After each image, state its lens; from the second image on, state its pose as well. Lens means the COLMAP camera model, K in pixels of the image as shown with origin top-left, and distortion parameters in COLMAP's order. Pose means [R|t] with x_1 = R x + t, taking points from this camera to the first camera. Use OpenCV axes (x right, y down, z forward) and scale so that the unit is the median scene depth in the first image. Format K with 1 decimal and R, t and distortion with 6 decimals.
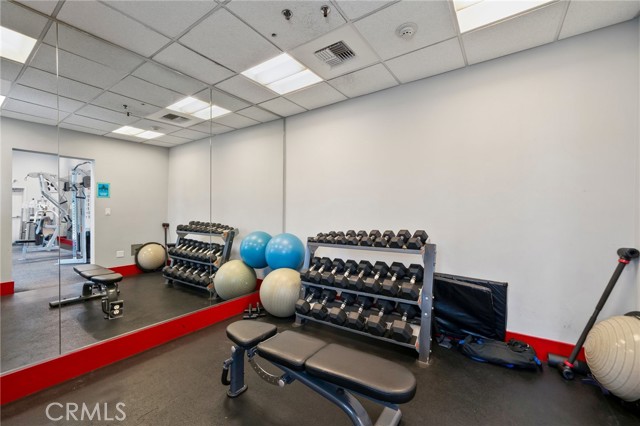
lens RADIAL K [[263.4, 0, 320.0], [0, 263.4, 213.0], [0, 0, 1]] dist [0.000071, 0.000330]
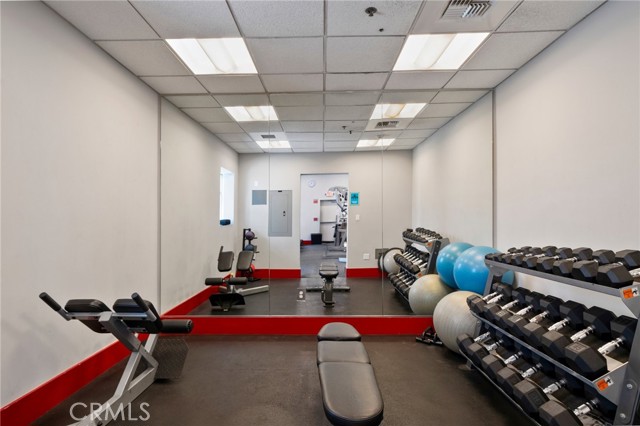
lens RADIAL K [[332.5, 0, 319.2], [0, 332.5, 207.4], [0, 0, 1]] dist [0.000036, 0.000166]
pose [[0.560978, -0.030836, -0.827256, 0.355112], [0.004889, 0.999412, -0.033938, -0.002431], [0.827817, 0.014994, 0.560799, 0.084463]]
